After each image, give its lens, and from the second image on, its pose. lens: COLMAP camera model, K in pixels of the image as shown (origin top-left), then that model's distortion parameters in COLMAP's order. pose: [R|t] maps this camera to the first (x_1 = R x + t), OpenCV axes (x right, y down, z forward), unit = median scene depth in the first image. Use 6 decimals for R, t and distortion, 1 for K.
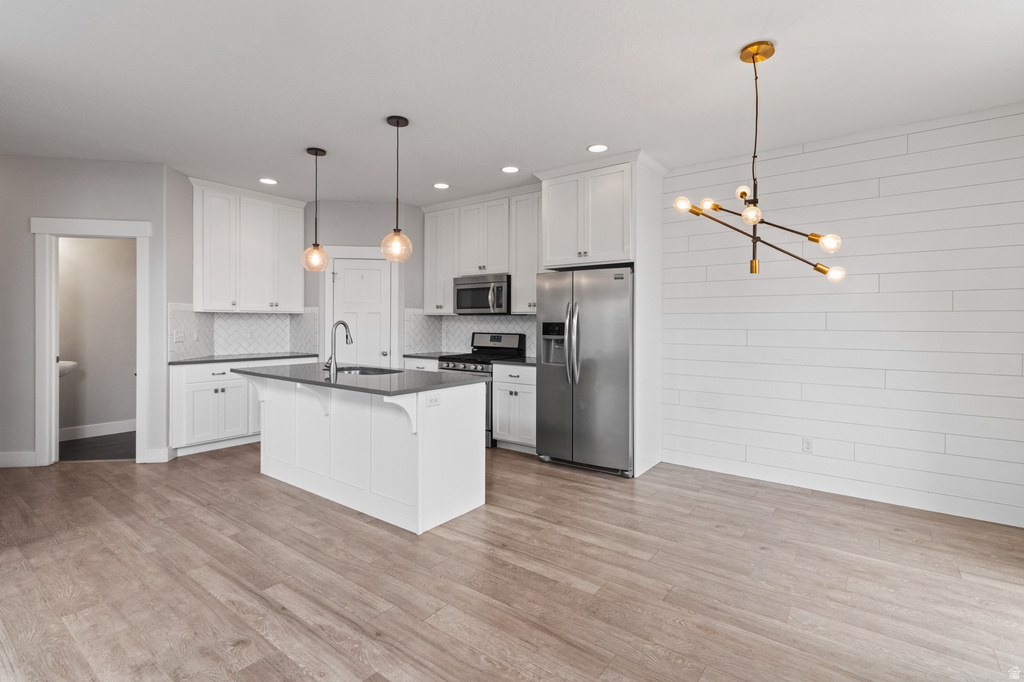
lens RADIAL K [[481.3, 0, 517.0], [0, 481.3, 326.8], [0, 0, 1]] dist [0.000374, 0.000640]
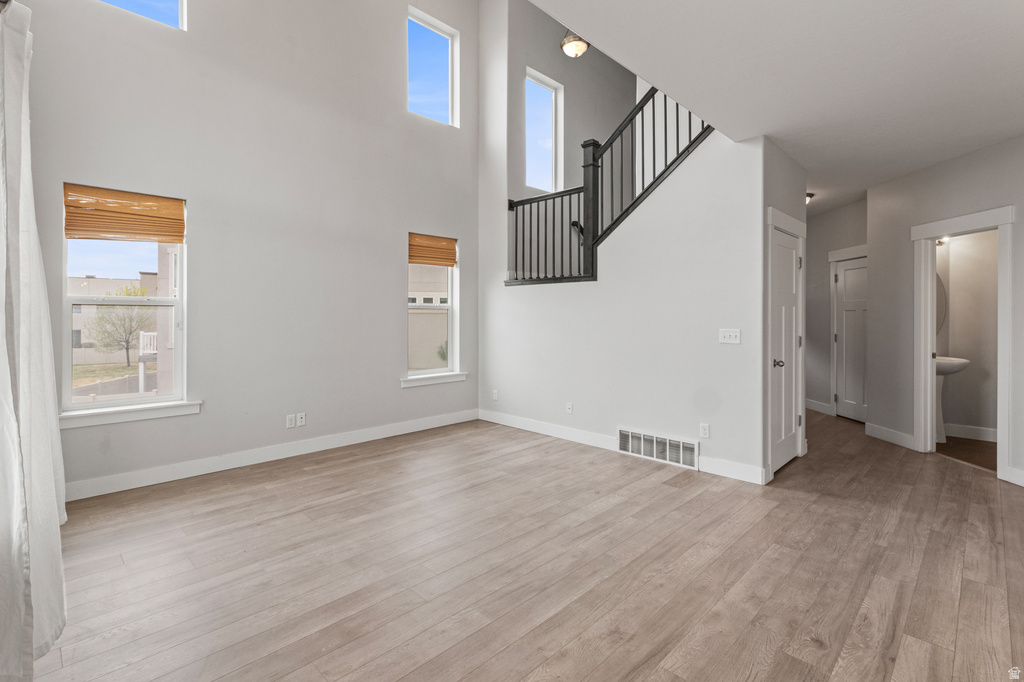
lens RADIAL K [[480.6, 0, 513.2], [0, 480.6, 317.8], [0, 0, 1]] dist [0.001060, 0.000398]
pose [[-0.134861, -0.002029, -0.990862, 0.294907], [-0.015397, 0.999881, 0.000049, -0.001955], [0.990745, 0.015263, -0.134876, 0.298348]]
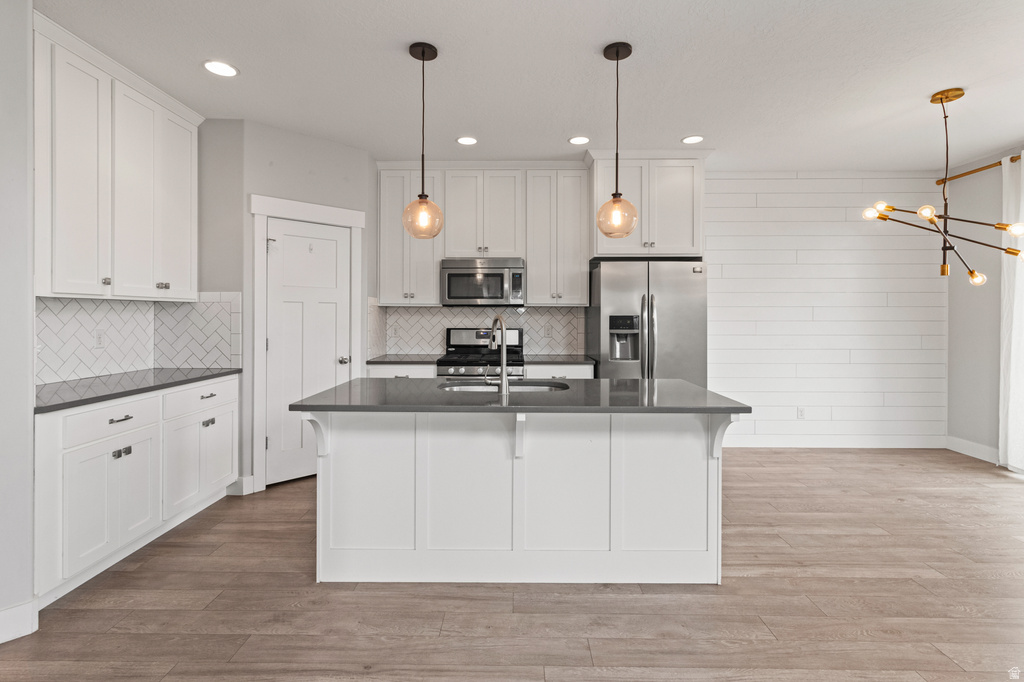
lens RADIAL K [[480.6, 0, 513.2], [0, 480.6, 317.8], [0, 0, 1]] dist [0.001060, 0.000398]
pose [[0.806232, -0.007245, 0.591555, -0.855353], [0.007509, 0.999970, 0.002013, -0.011241], [-0.591552, 0.002819, 0.806262, 0.505479]]
